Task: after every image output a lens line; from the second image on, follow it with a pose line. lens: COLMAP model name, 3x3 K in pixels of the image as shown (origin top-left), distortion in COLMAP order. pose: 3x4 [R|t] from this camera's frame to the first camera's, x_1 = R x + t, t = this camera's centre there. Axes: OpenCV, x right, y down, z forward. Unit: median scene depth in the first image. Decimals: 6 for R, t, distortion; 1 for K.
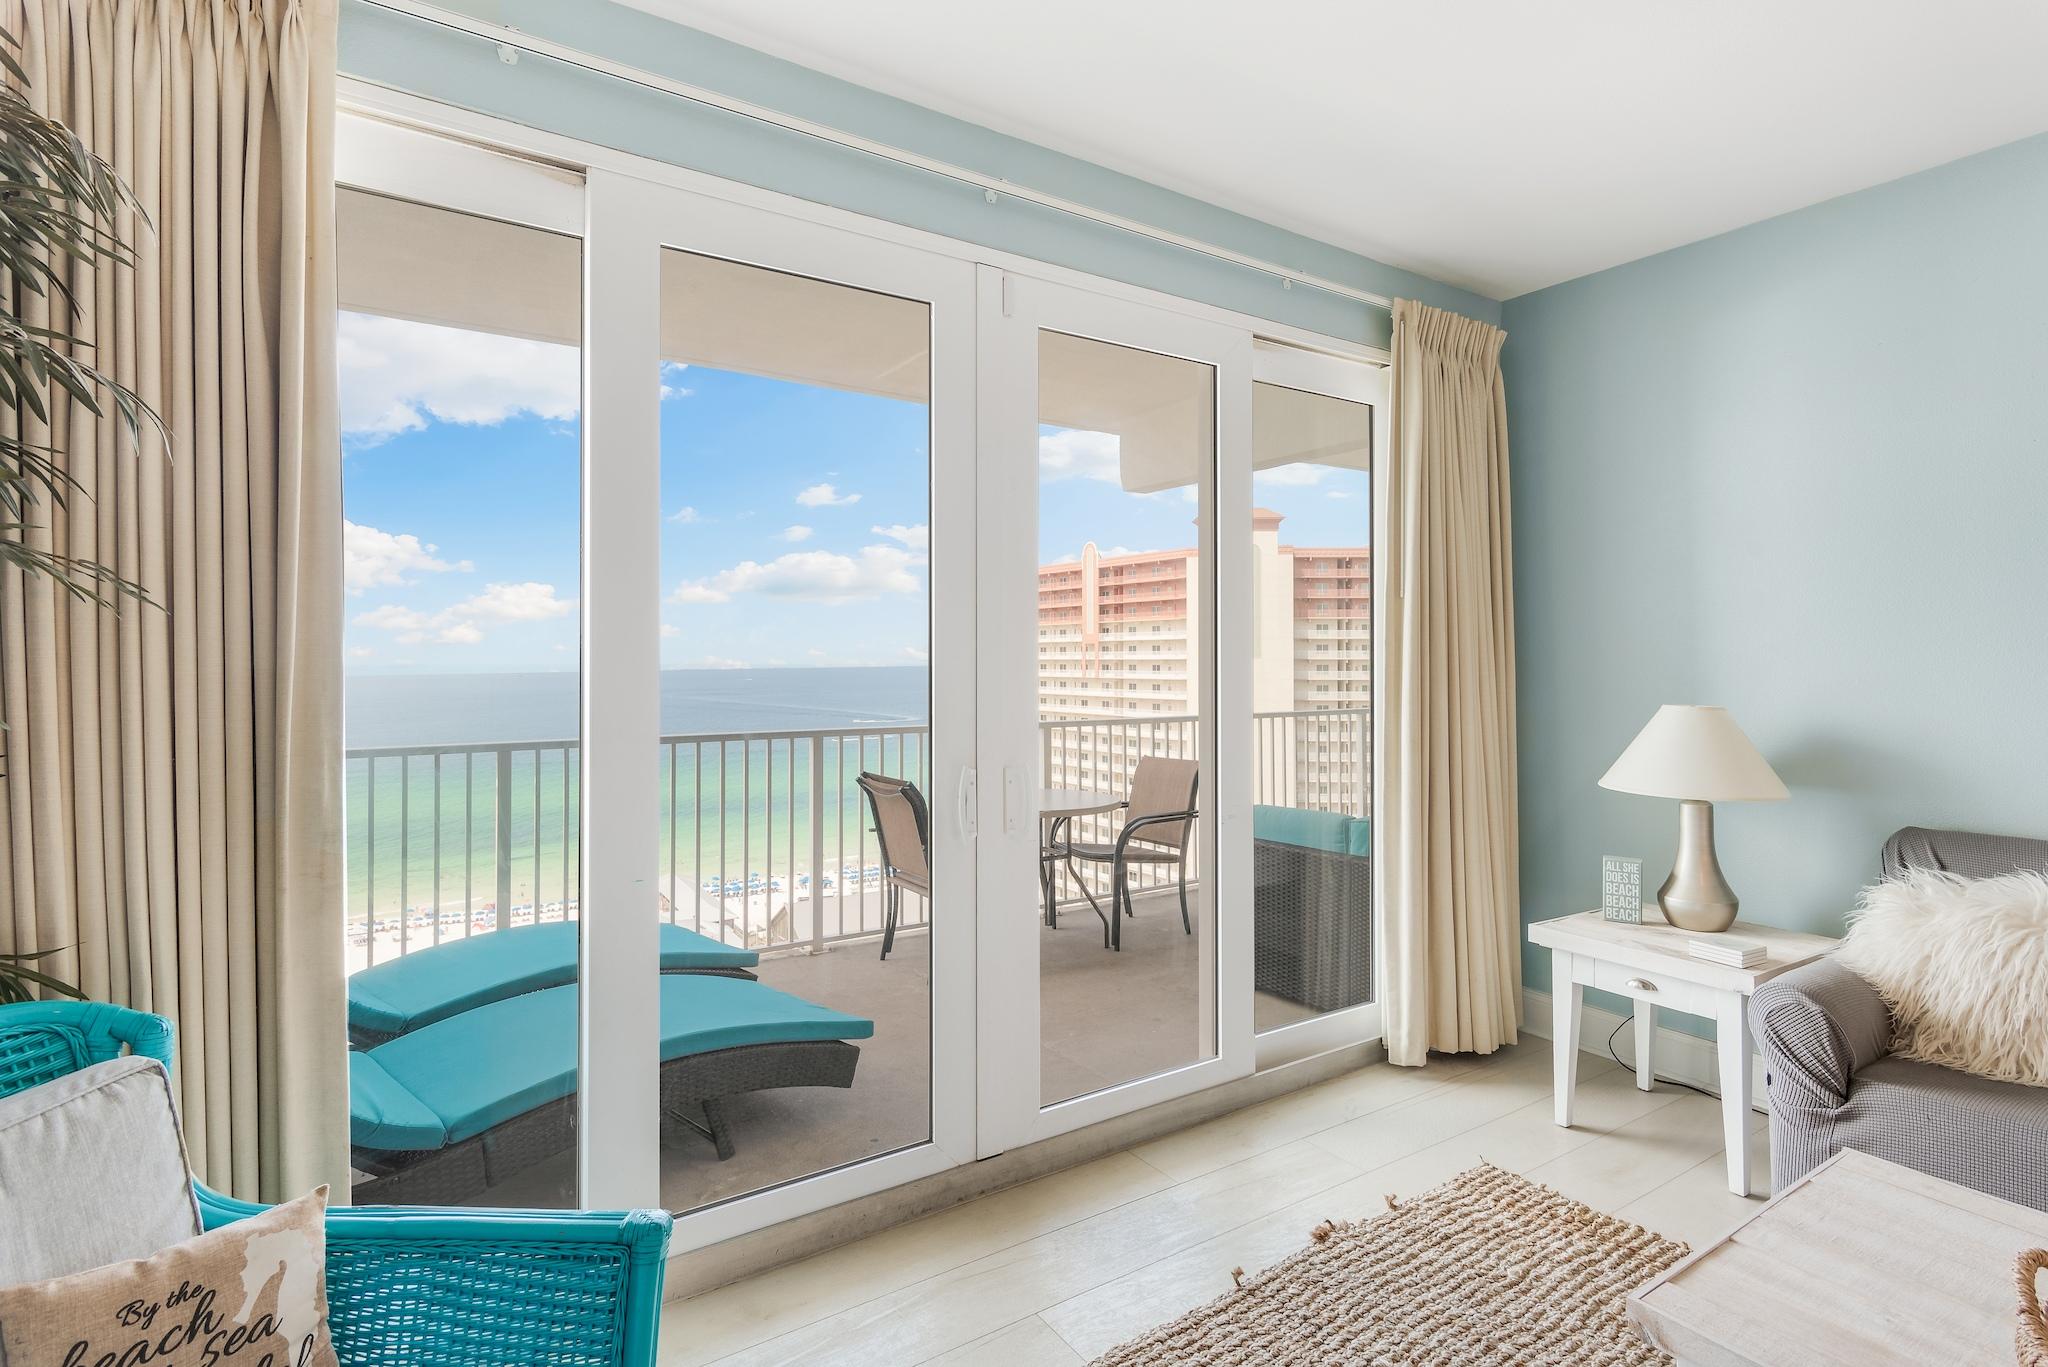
lens RADIAL K [[1019.4, 0, 1030.7], [0, 1019.4, 654.2], [0, 0, 1]] dist [0.002391, 0.000260]
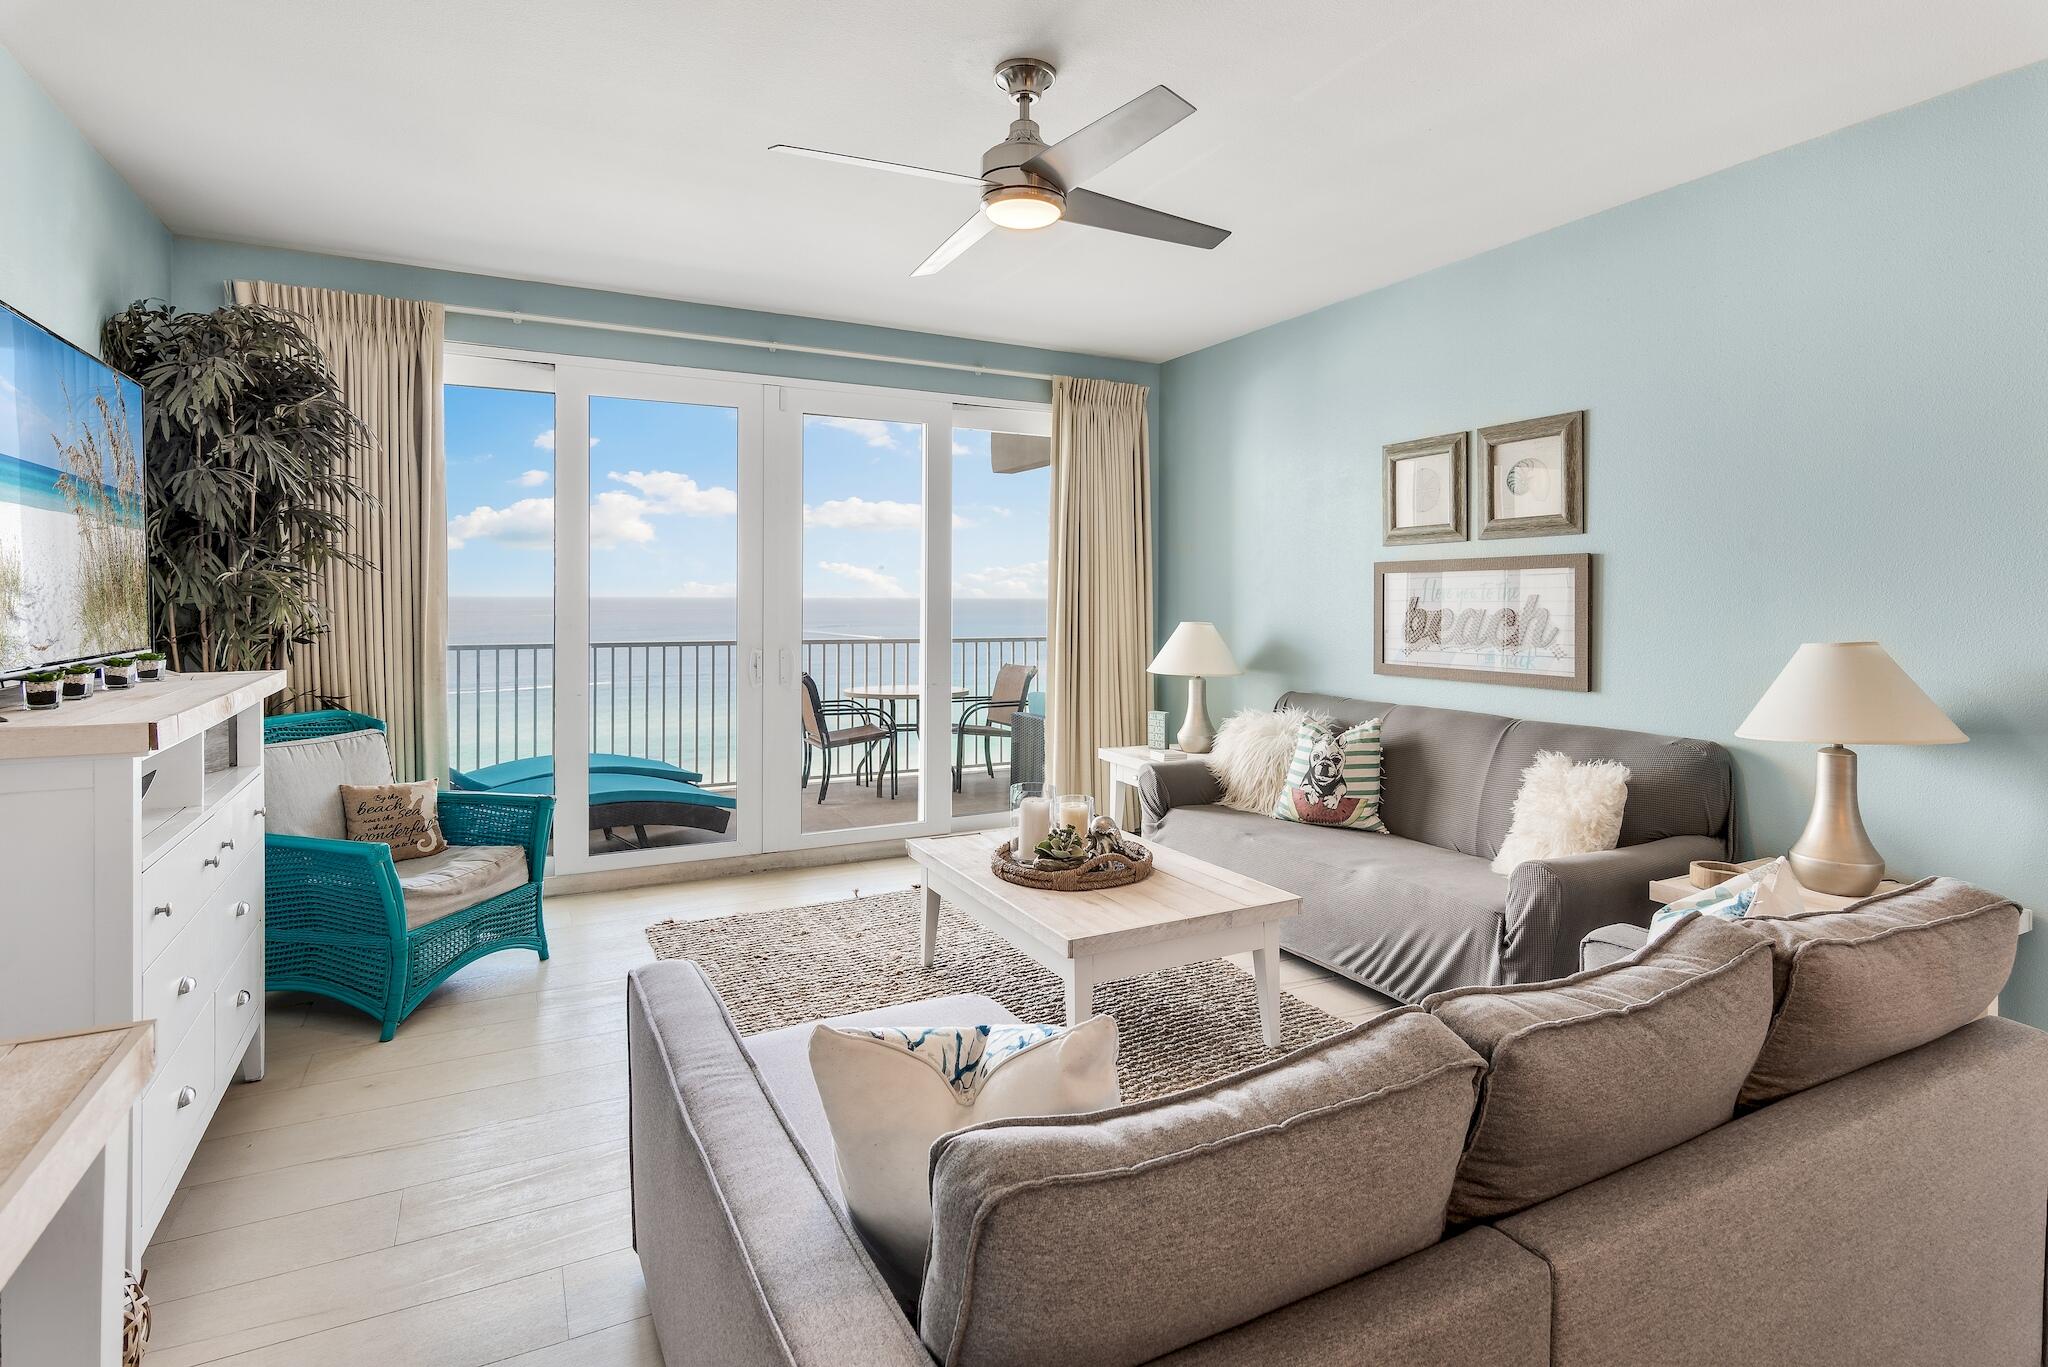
lens RADIAL K [[1030.6, 0, 1028.1], [0, 1030.6, 611.6], [0, 0, 1]] dist [0.004487, -0.000647]
pose [[0.993497, 0.007632, -0.113599, 0.573451], [-0.005181, 0.999748, 0.021855, -0.003583], [0.113737, -0.021124, 0.993286, -0.749591]]
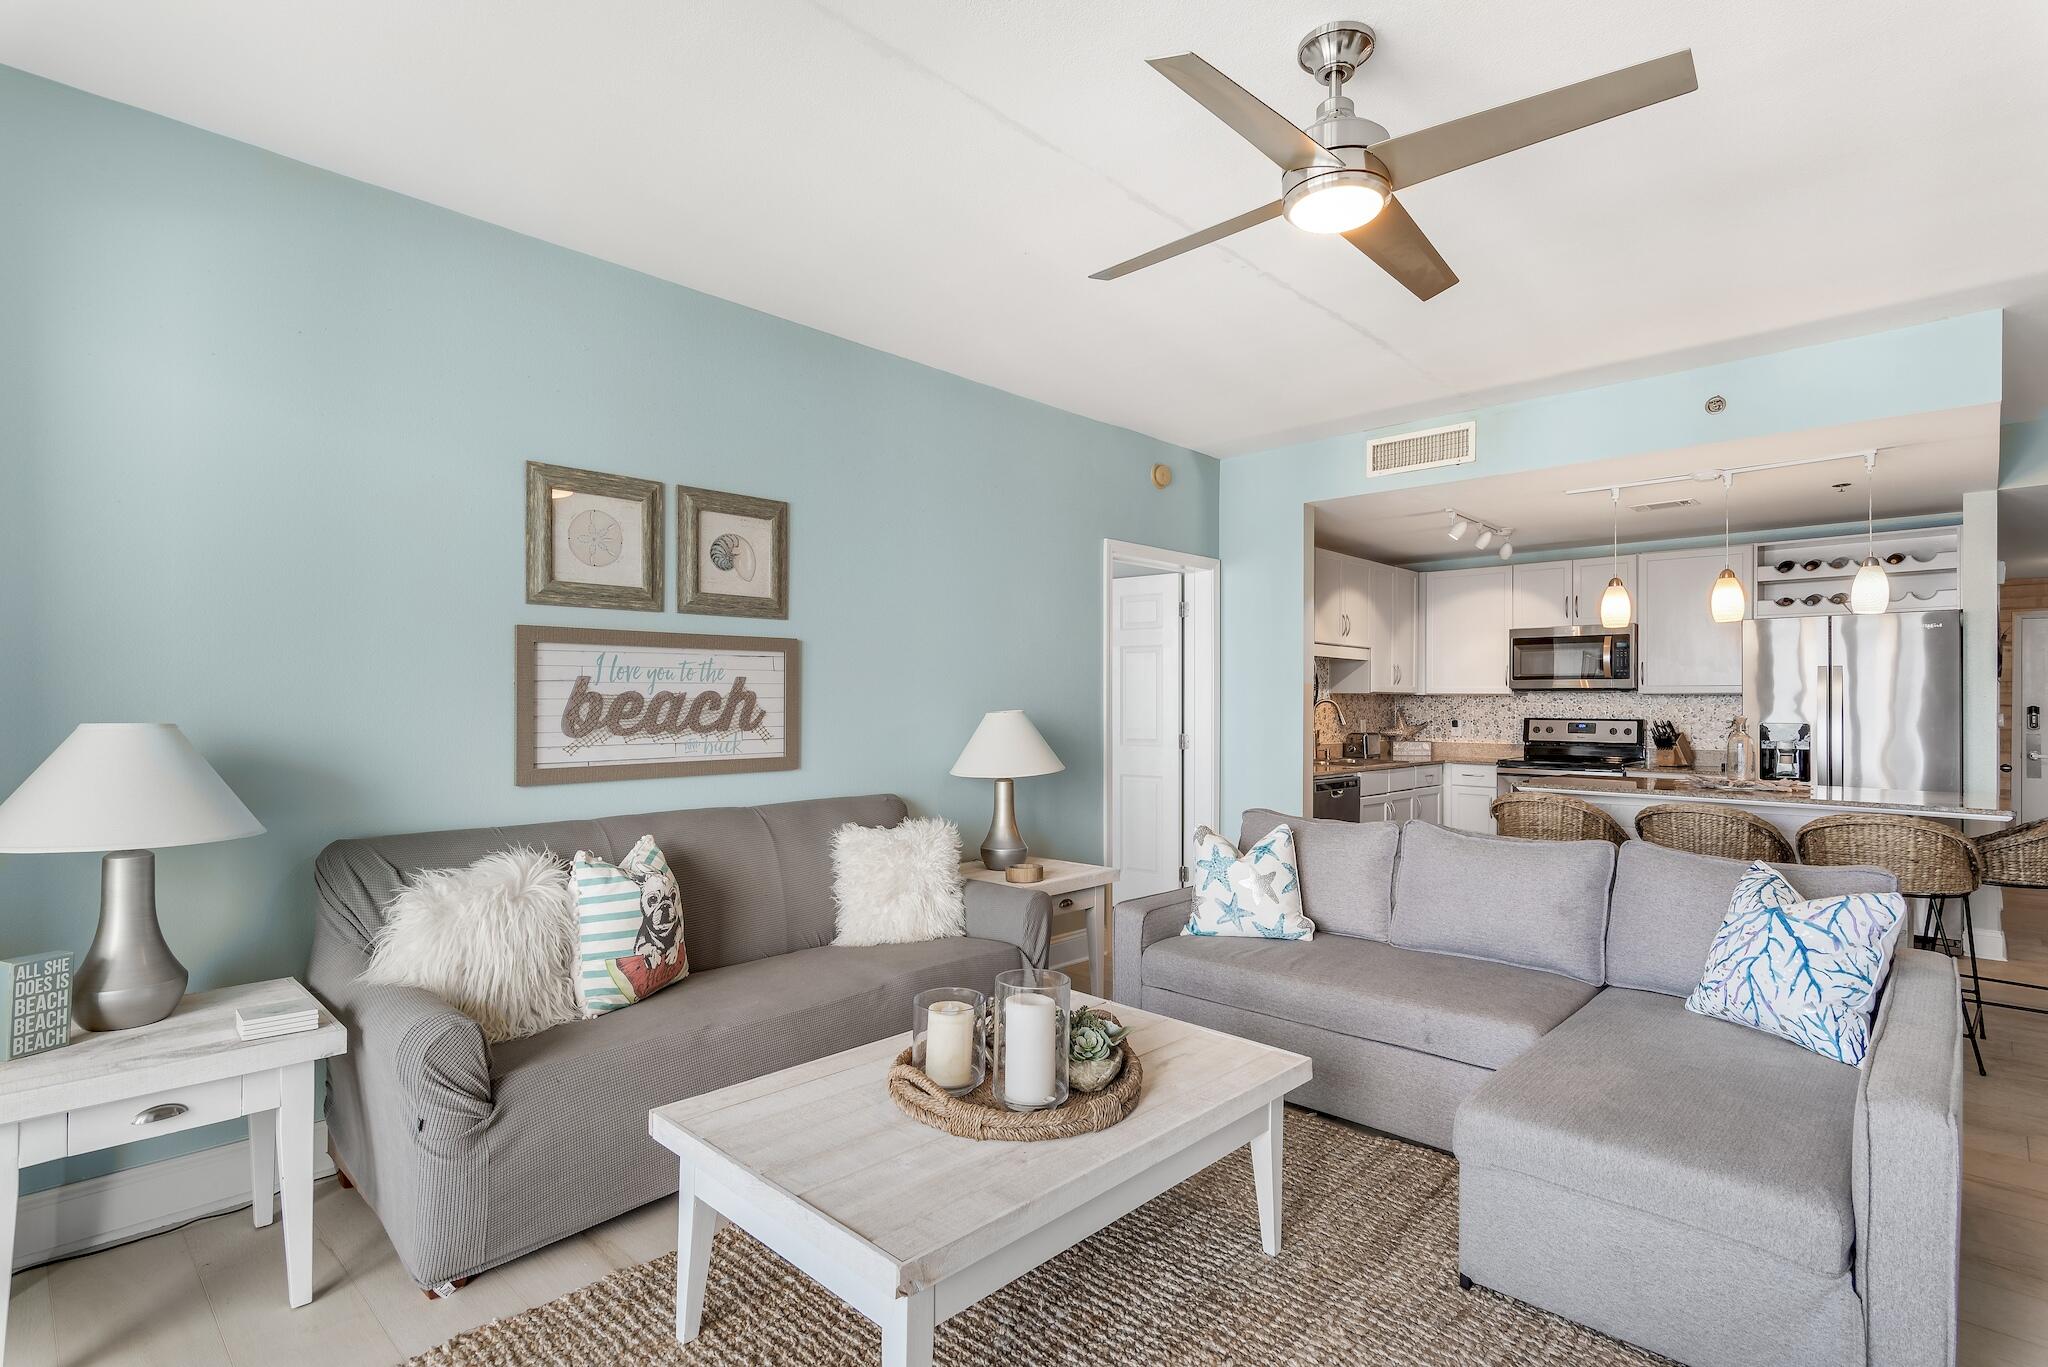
lens RADIAL K [[997.4, 0, 1026.4], [0, 997.4, 691.6], [0, 0, 1]] dist [0.000583, -0.000509]
pose [[-0.216163, 0.012071, 0.976283, -0.199672], [-0.008436, 0.999863, -0.014231, 0.032461], [-0.976321, -0.011312, -0.216032, 0.525427]]
